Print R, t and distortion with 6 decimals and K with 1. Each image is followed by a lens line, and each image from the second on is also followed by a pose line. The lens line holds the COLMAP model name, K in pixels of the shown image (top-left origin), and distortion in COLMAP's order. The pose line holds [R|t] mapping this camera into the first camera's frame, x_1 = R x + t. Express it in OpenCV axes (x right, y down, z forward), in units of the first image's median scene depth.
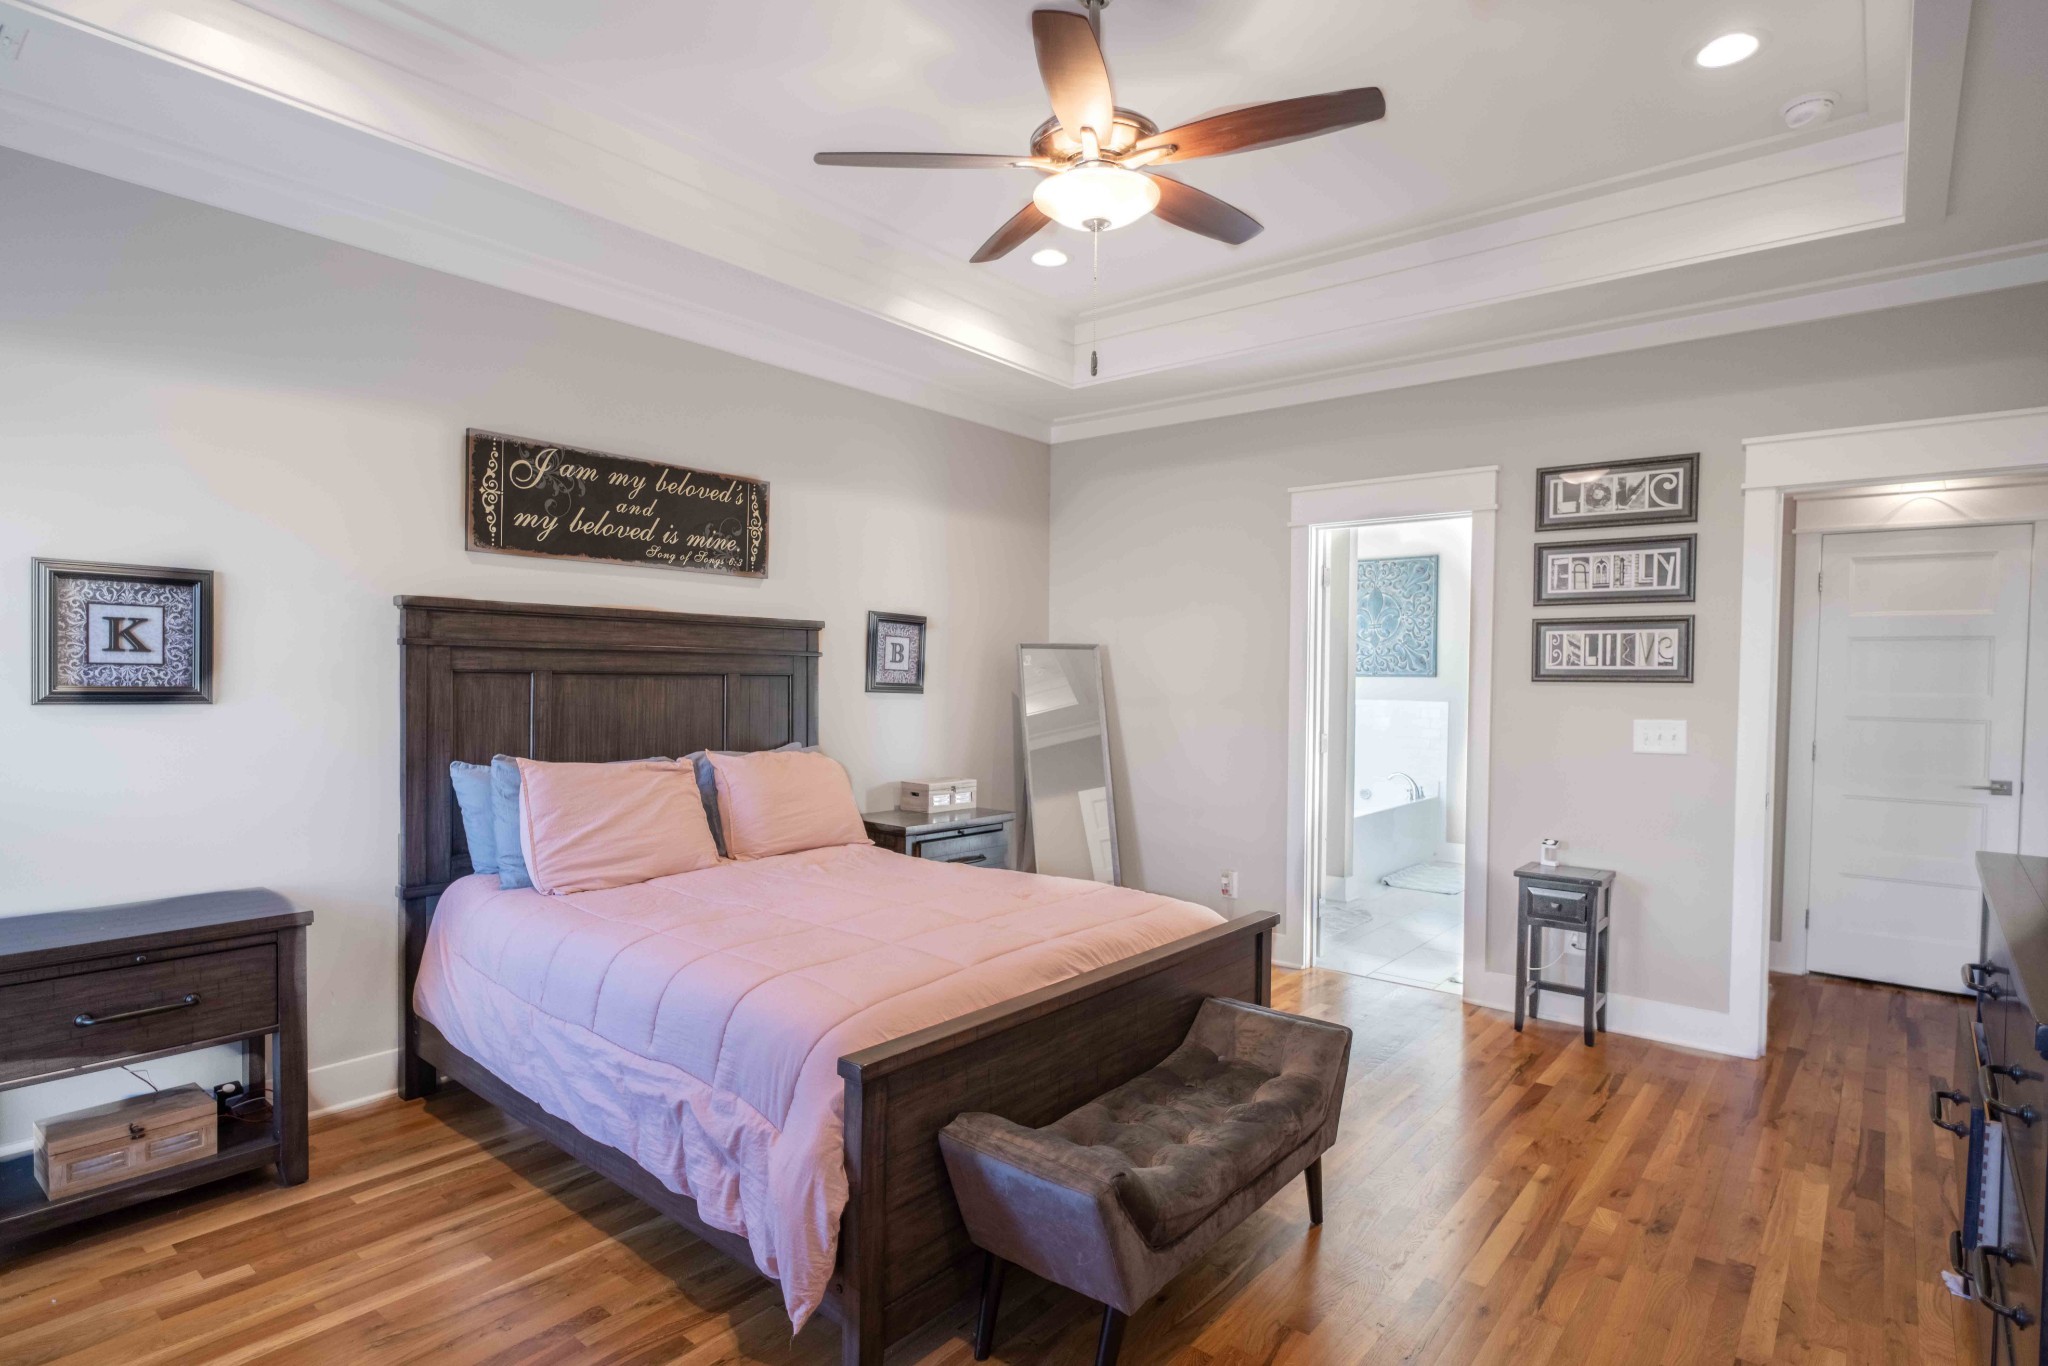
lens RADIAL K [[1043.9, 0, 1023.4], [0, 1043.9, 687.8], [0, 0, 1]] dist [-0.017398, -0.000201]
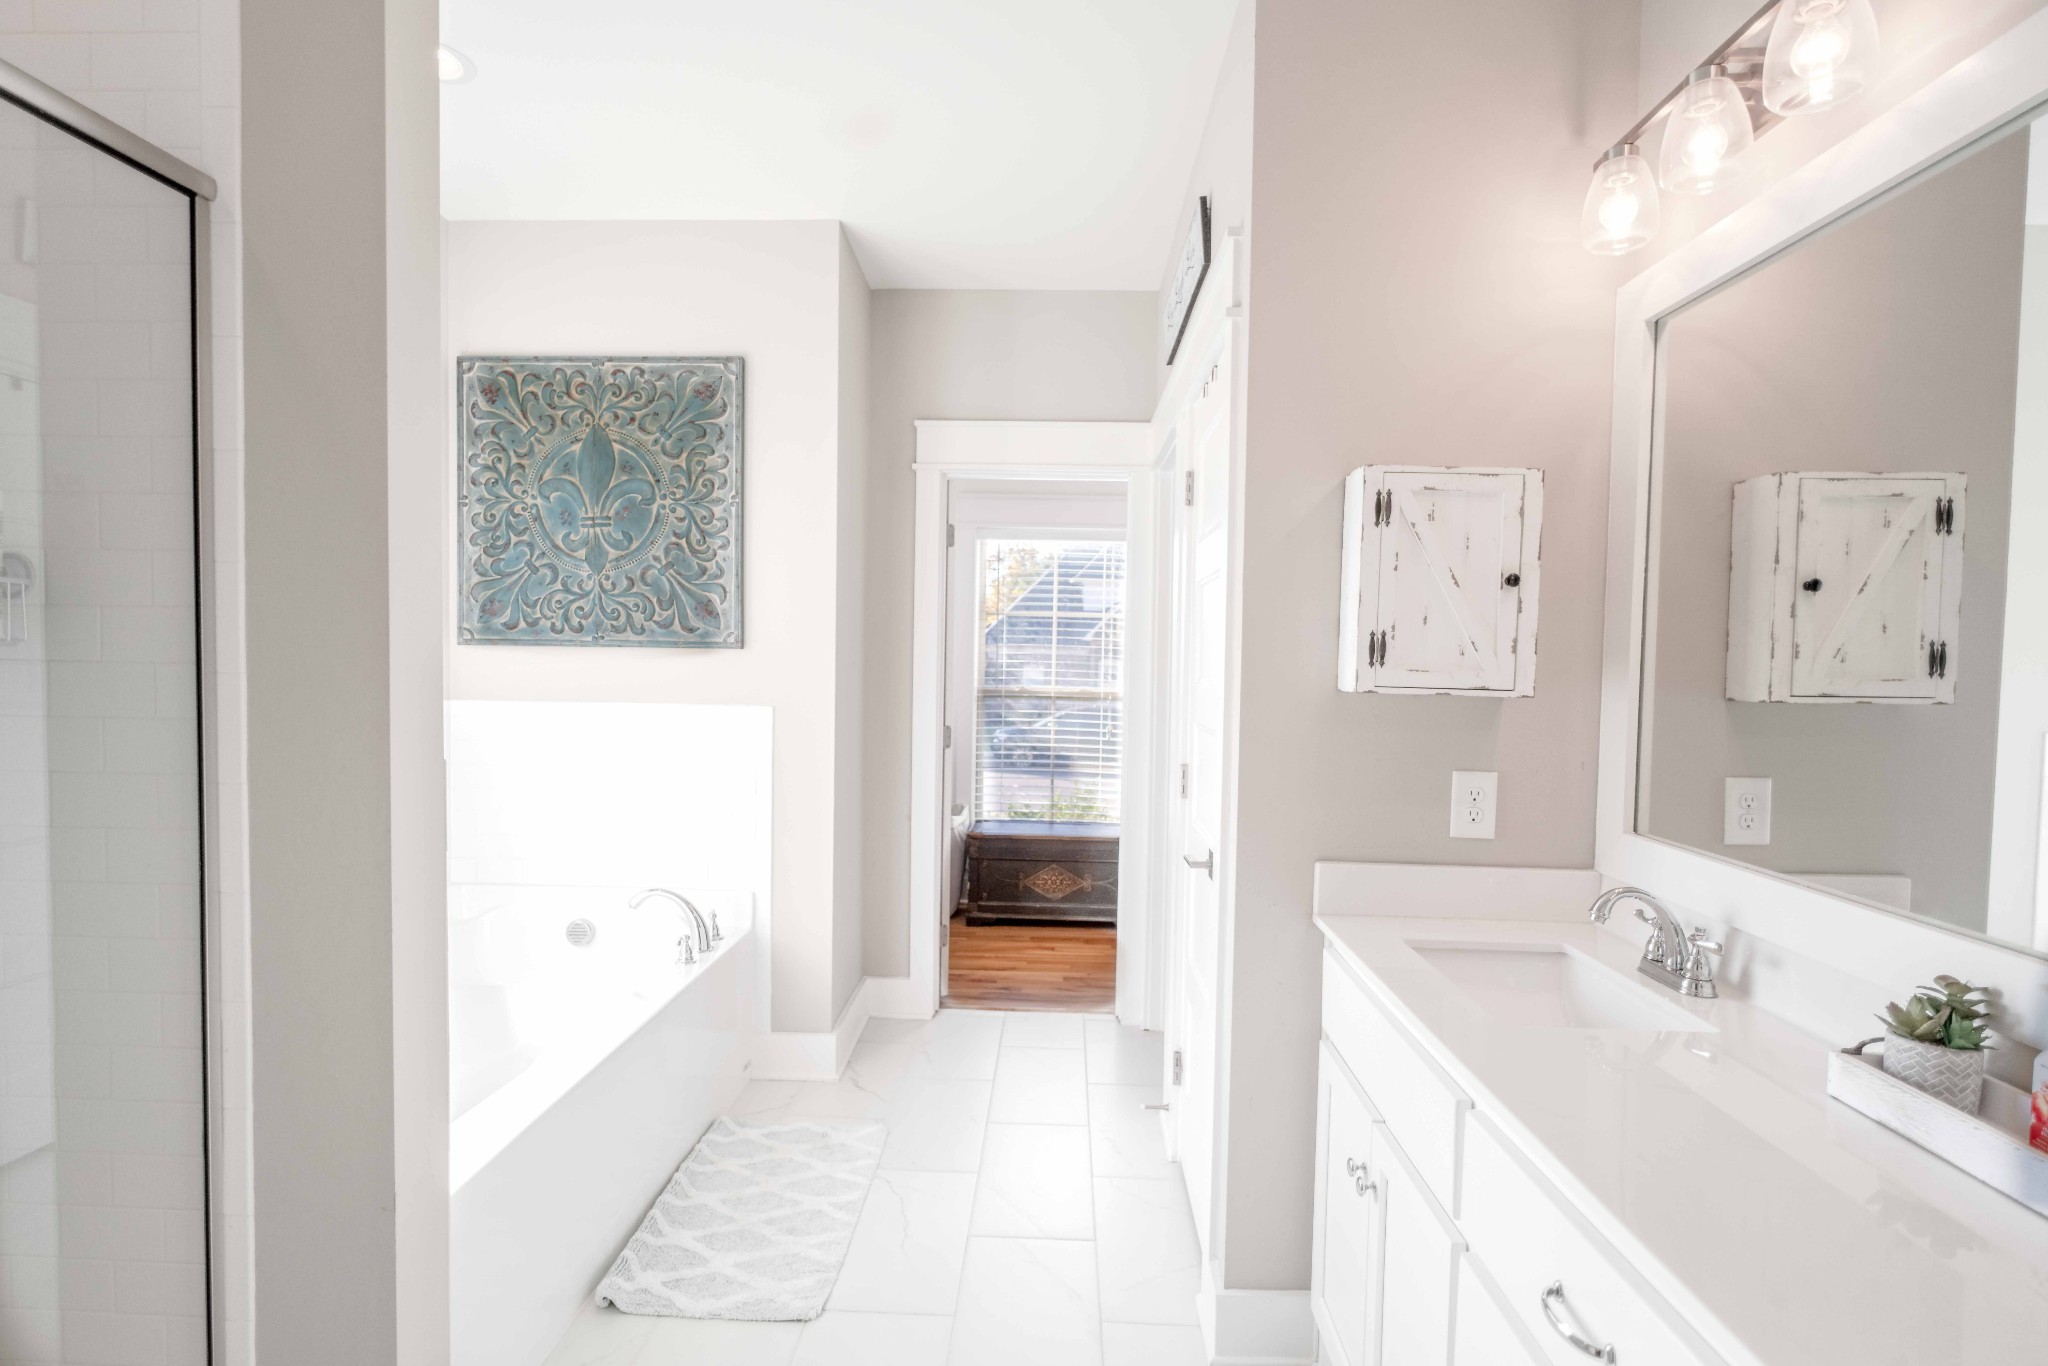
lens RADIAL K [[1043.9, 0, 1026.4], [0, 1043.9, 682.5], [0, 0, 1]] dist [-0.017398, -0.000201]
pose [[0.799525, -0.025991, 0.600070, 0.229930], [0.004240, 0.999283, 0.037633, -0.011226], [-0.600618, -0.027544, 0.799062, 0.581206]]
